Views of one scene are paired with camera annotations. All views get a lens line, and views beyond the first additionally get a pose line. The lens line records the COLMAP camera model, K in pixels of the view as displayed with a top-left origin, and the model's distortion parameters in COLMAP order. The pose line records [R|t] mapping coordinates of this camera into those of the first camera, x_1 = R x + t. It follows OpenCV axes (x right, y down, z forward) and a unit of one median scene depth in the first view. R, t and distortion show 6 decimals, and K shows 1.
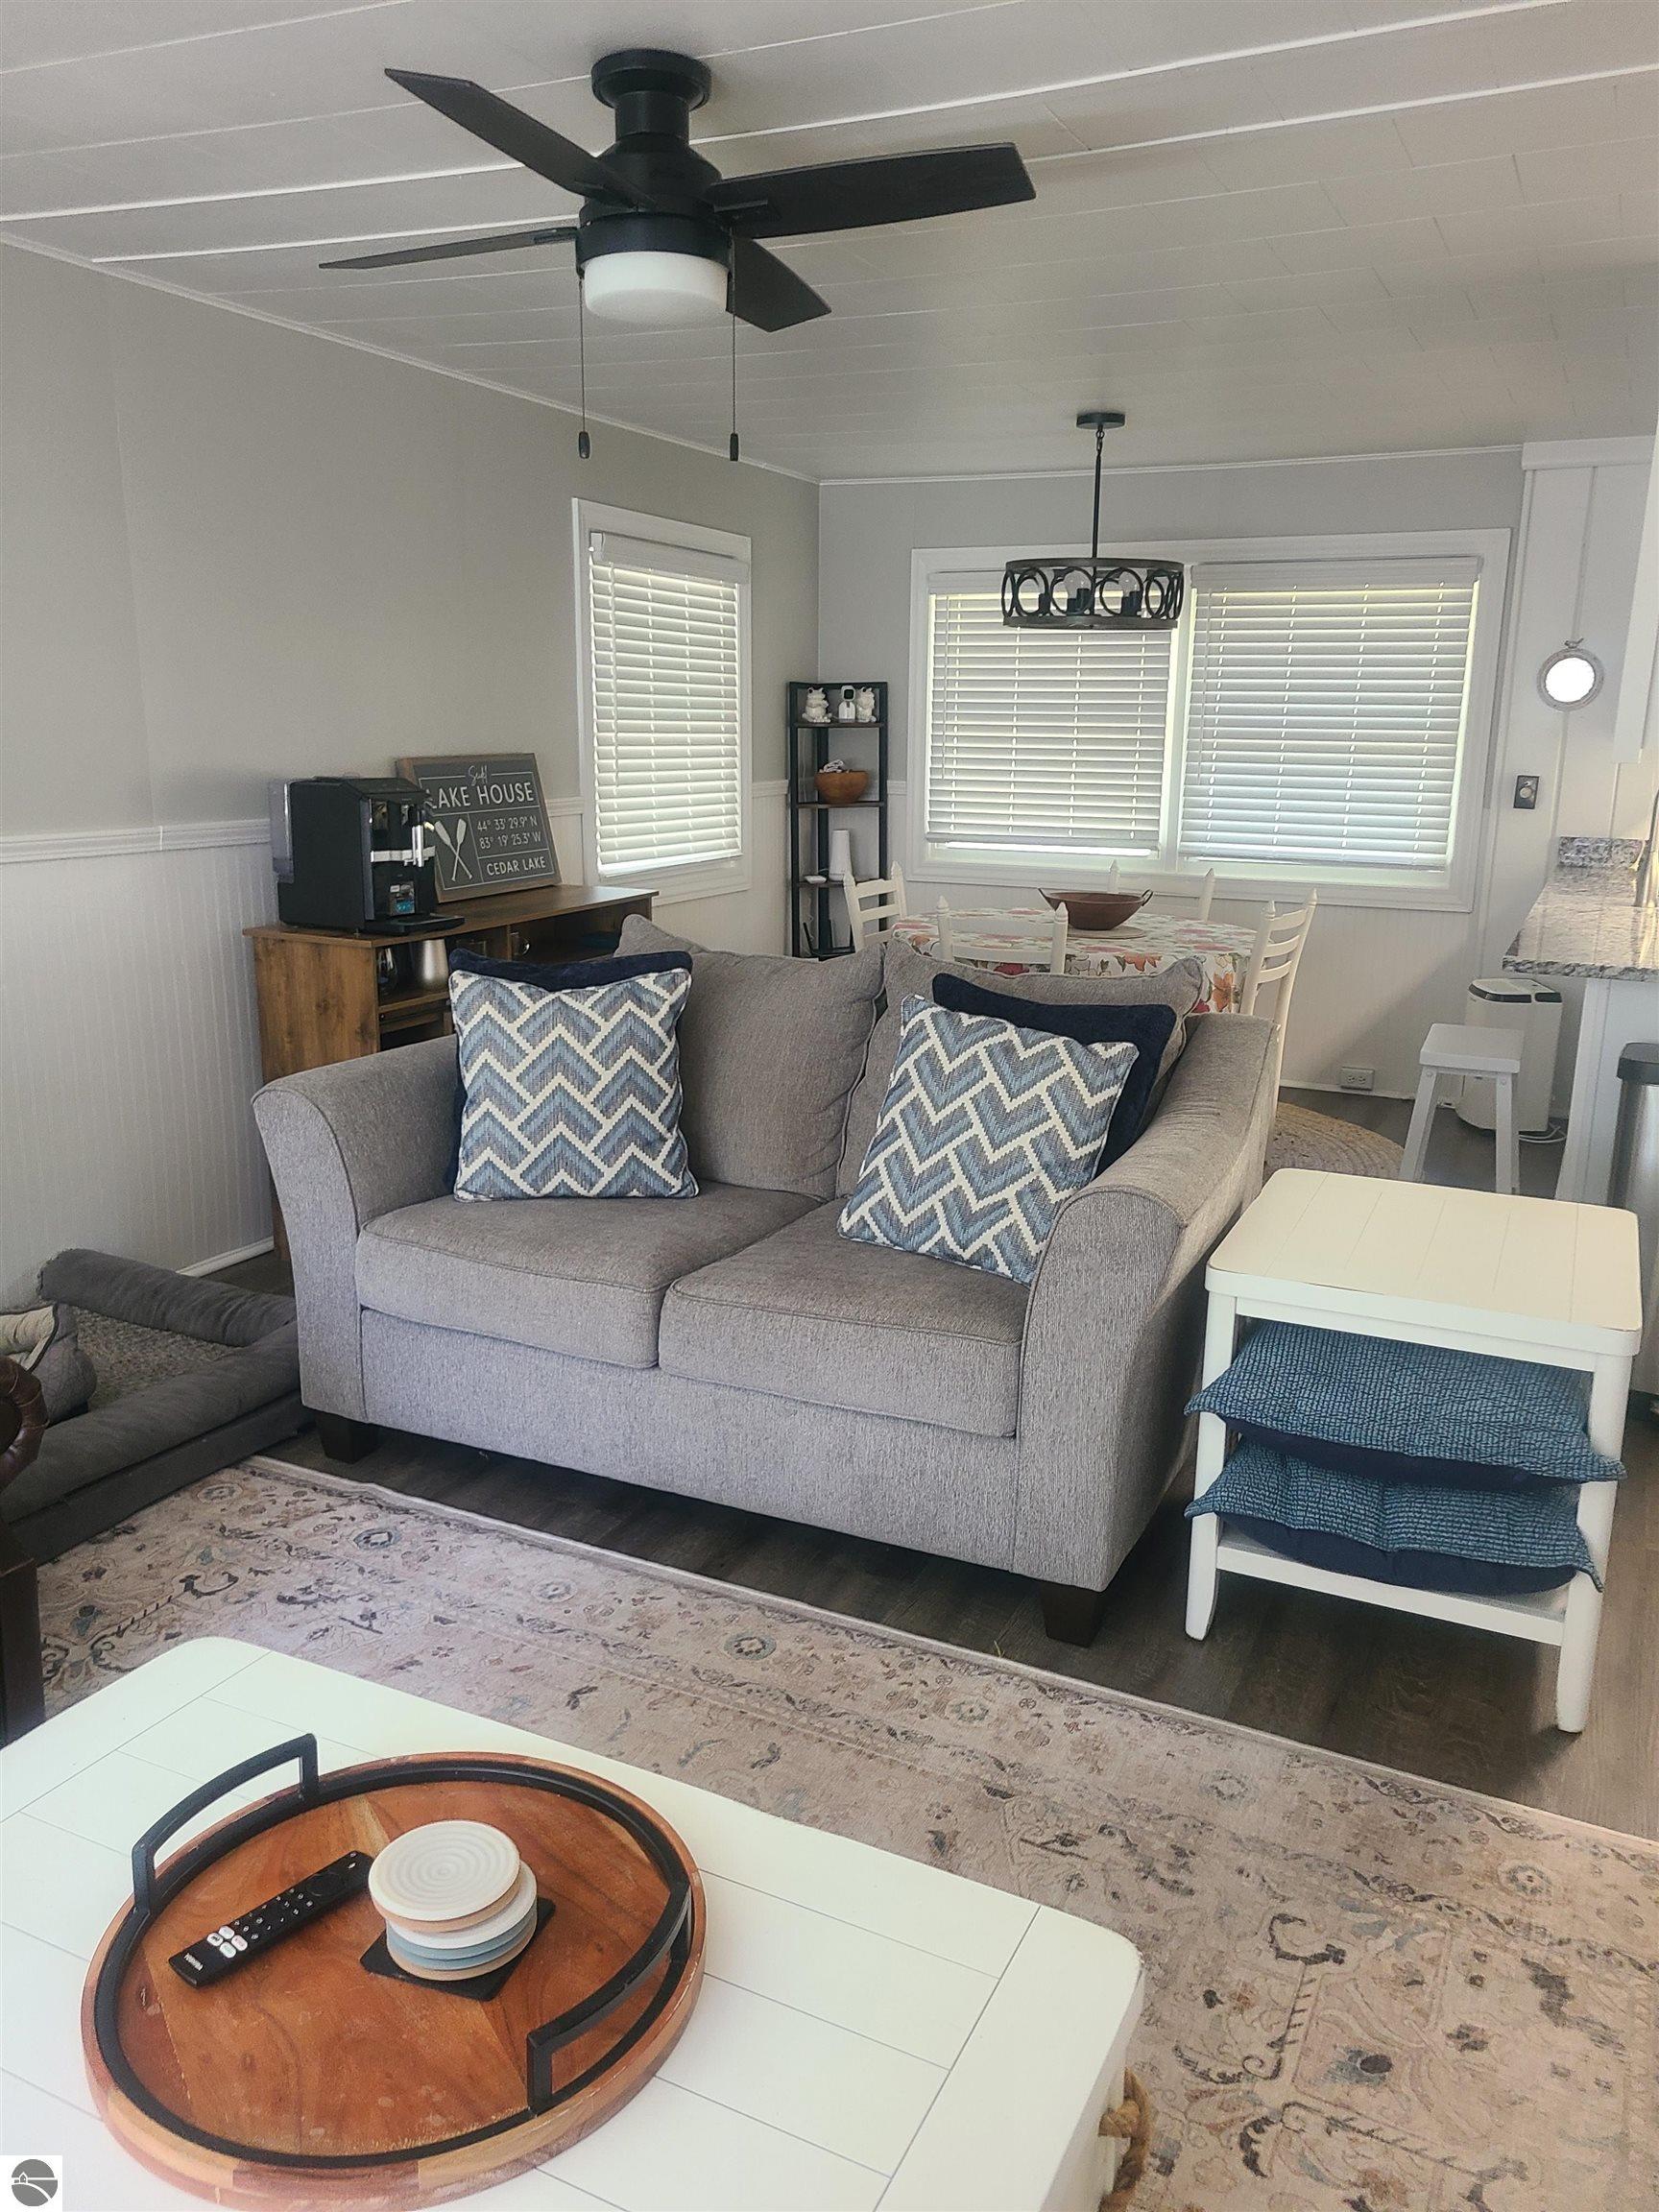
lens RADIAL K [[1658.5, 0, 838.8], [0, 1658.5, 1101.2], [0, 0, 1]] dist [0.047684, -0.034709]
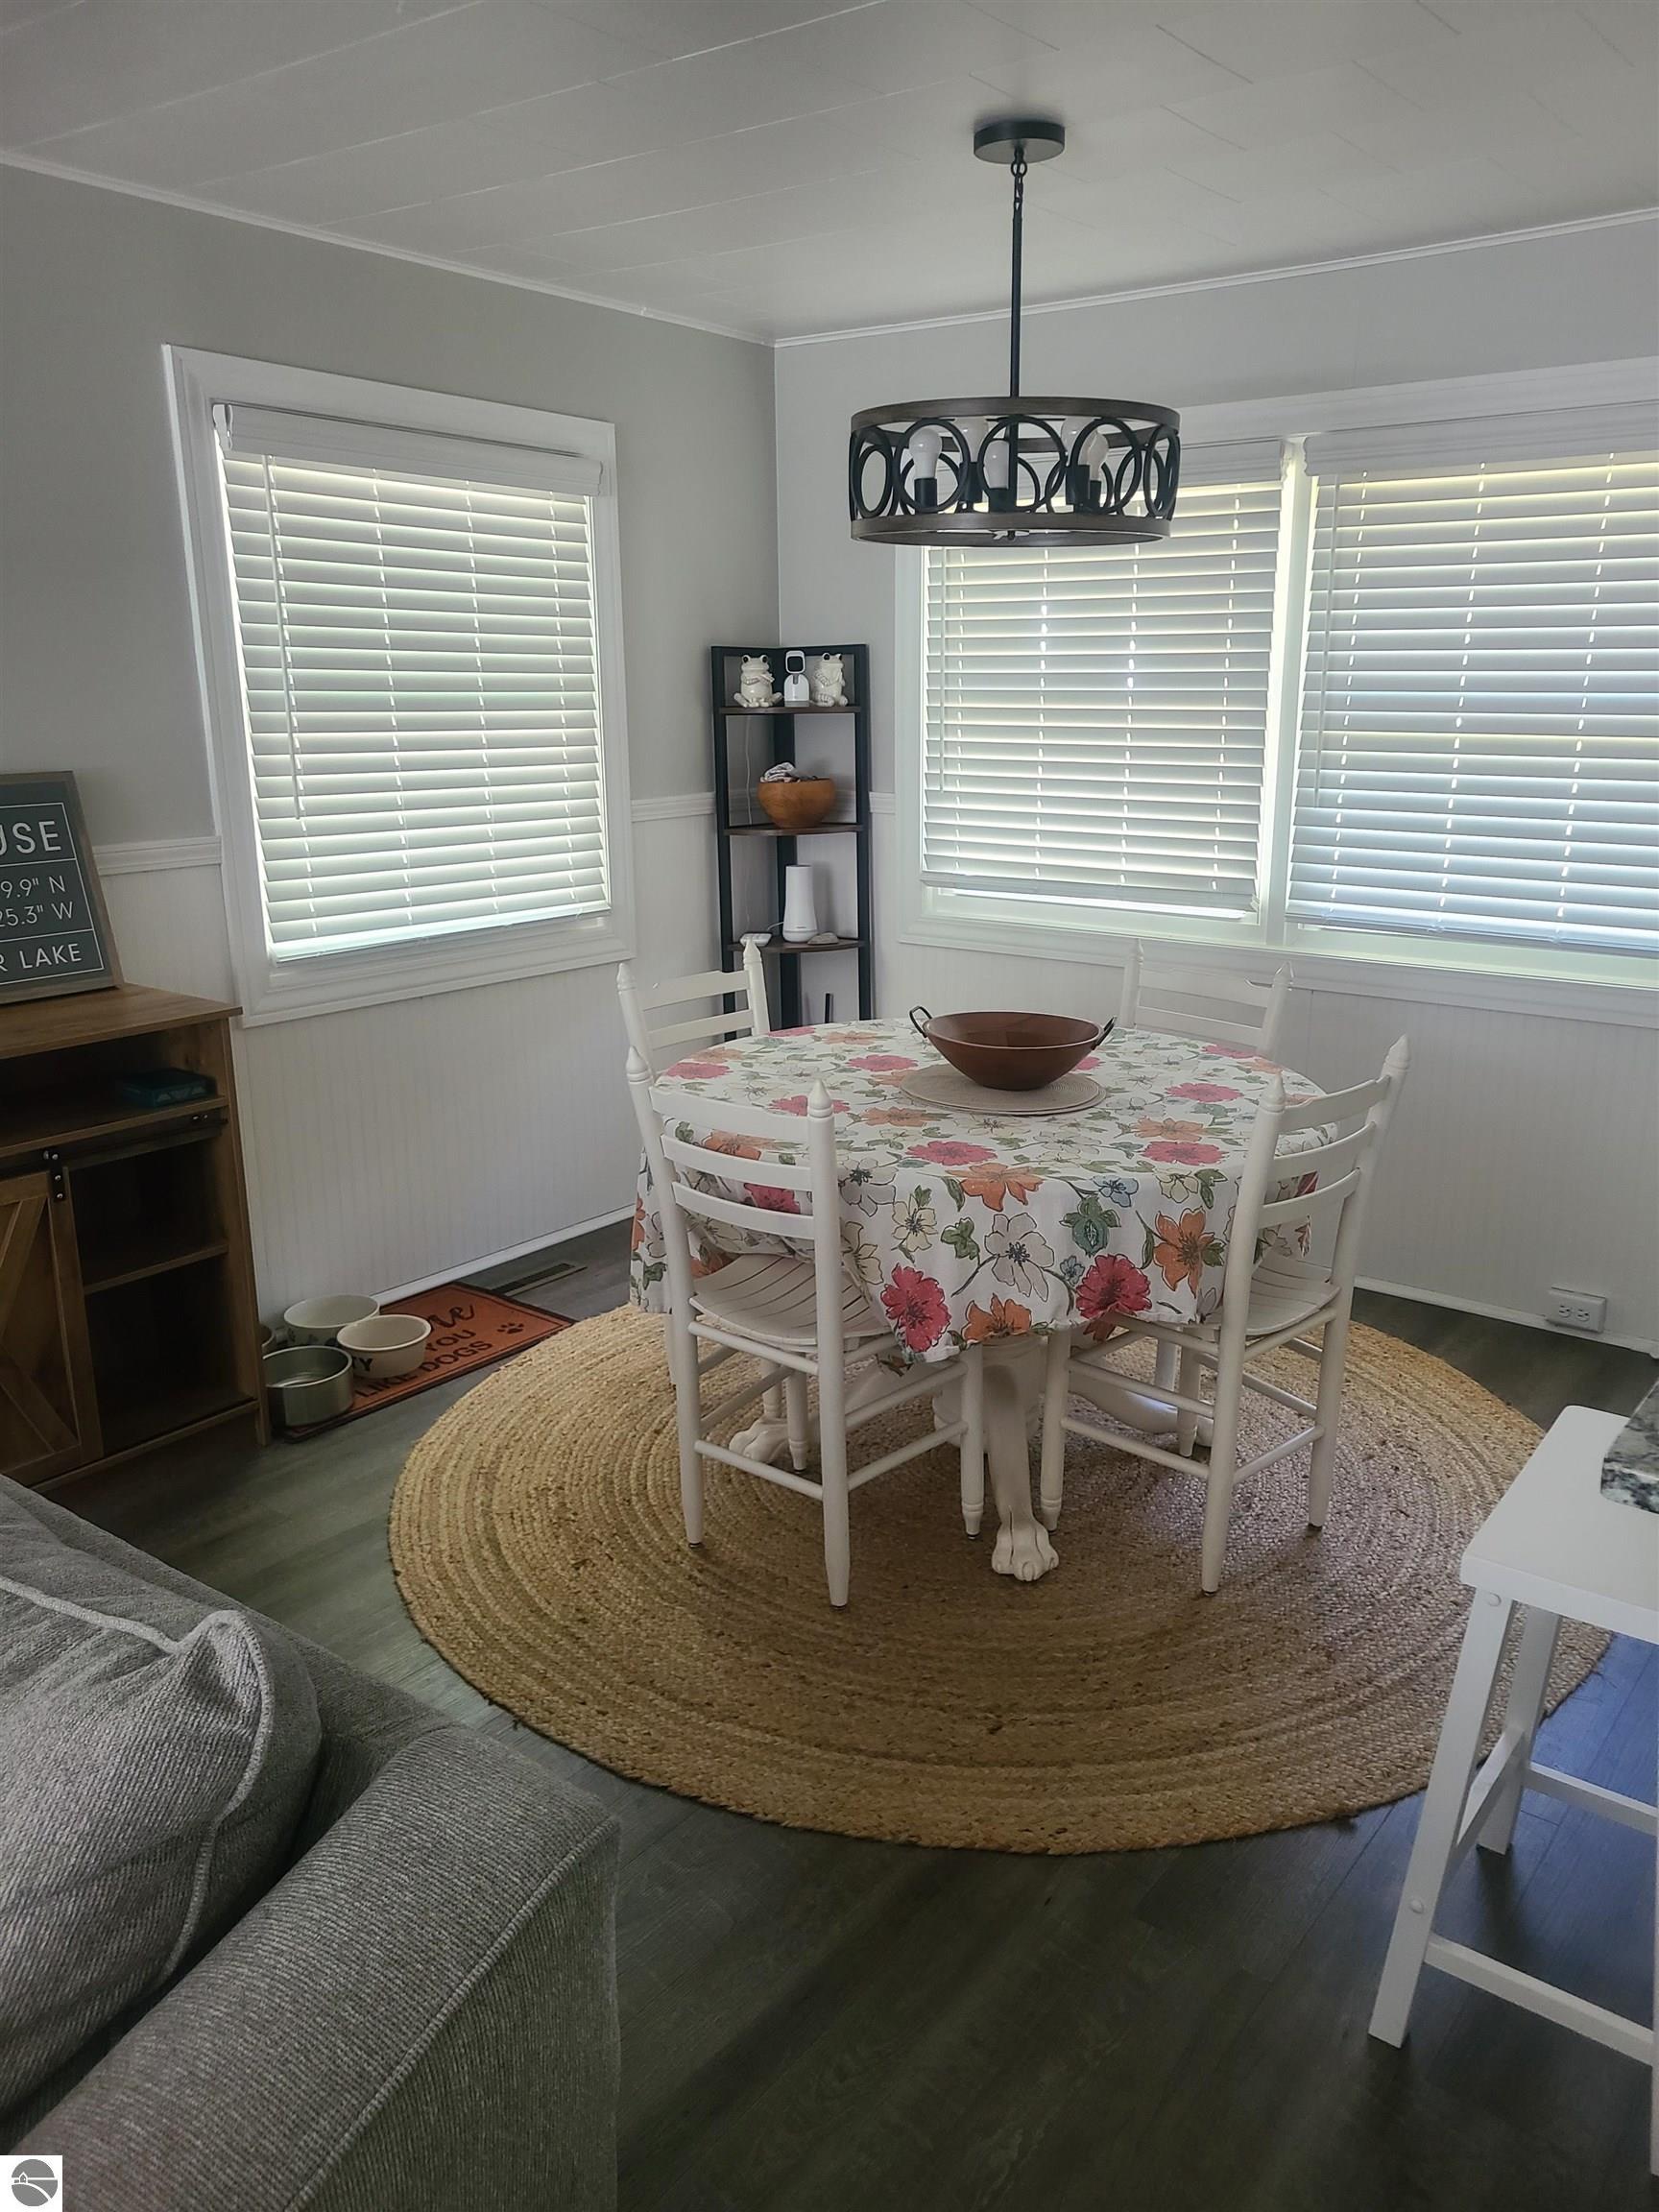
lens RADIAL K [[1658.5, 0, 870.5], [0, 1658.5, 1105.3], [0, 0, 1]] dist [0.047684, -0.034709]
pose [[0.978188, 0.038949, -0.204036, 0.188971], [-0.034437, 0.999078, 0.025617, -0.093533], [0.204846, -0.018032, 0.978628, 0.380699]]
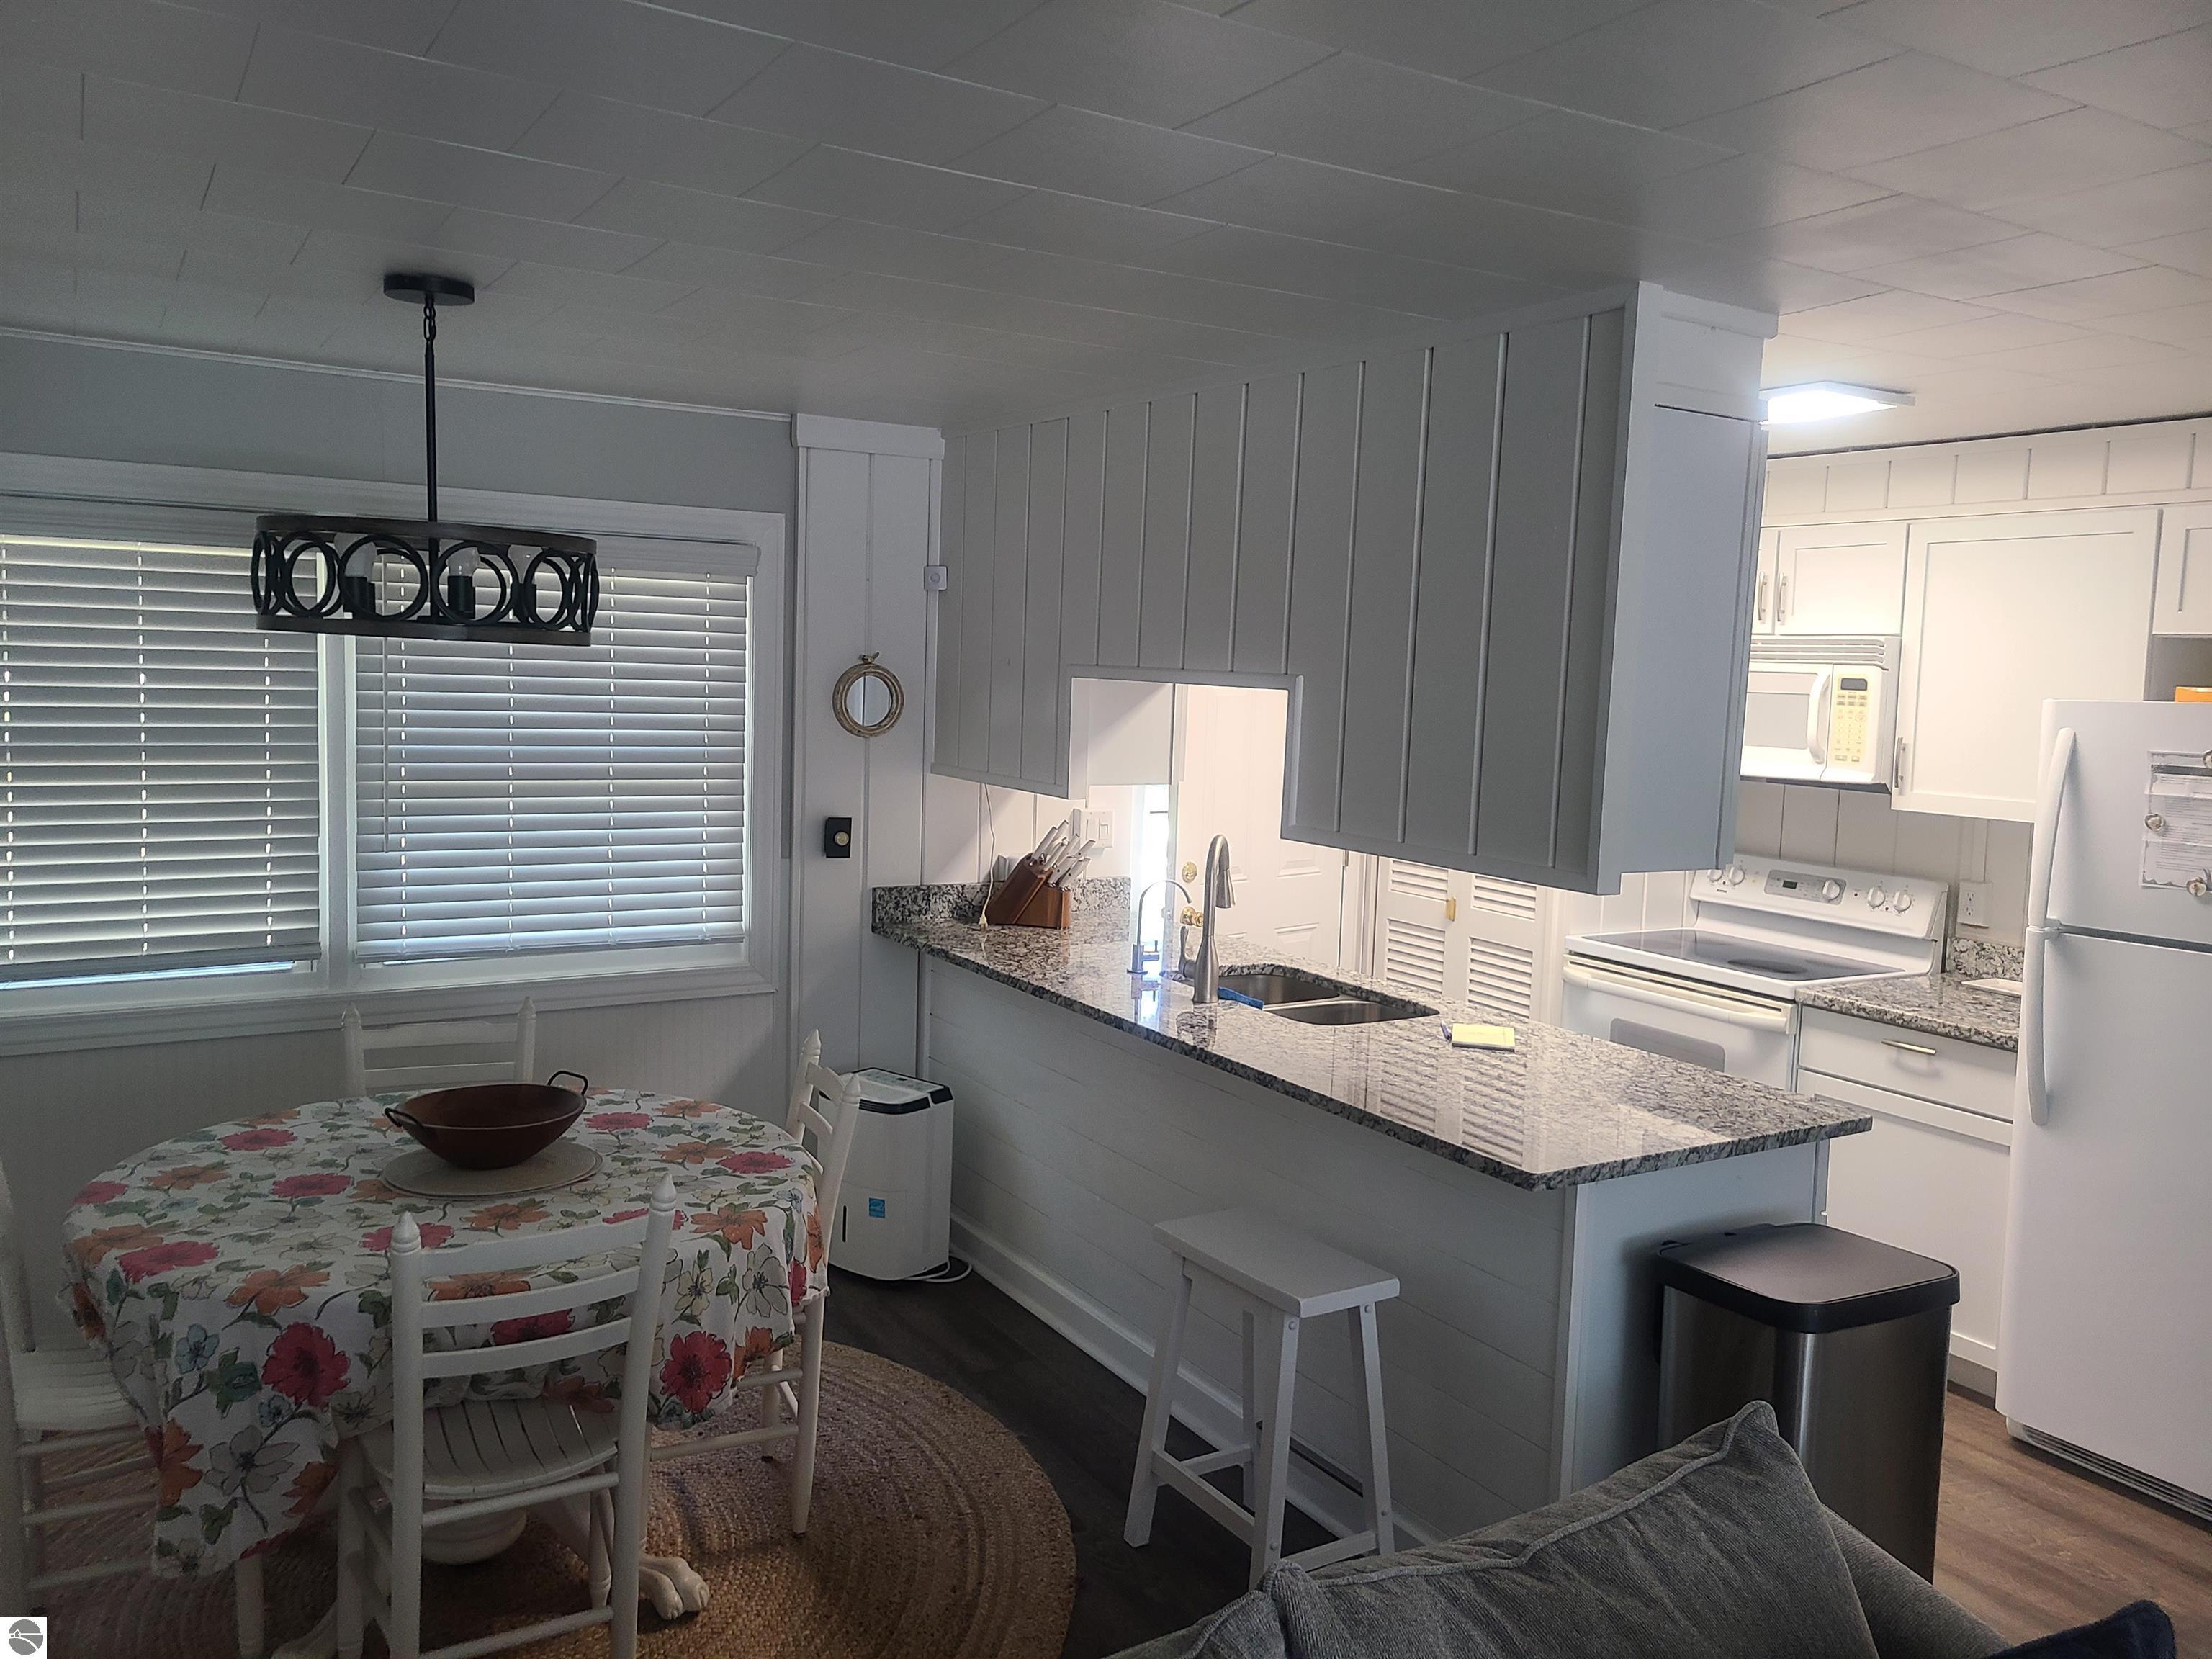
lens RADIAL K [[1658.5, 0, 1082.3], [0, 1658.5, 787.2], [0, 0, 1]] dist [0.047684, -0.034709]
pose [[0.555049, -0.059962, 0.829654, -0.167229], [0.166855, 0.985152, -0.040428, -0.147070], [-0.814911, 0.160872, 0.556813, 0.432353]]
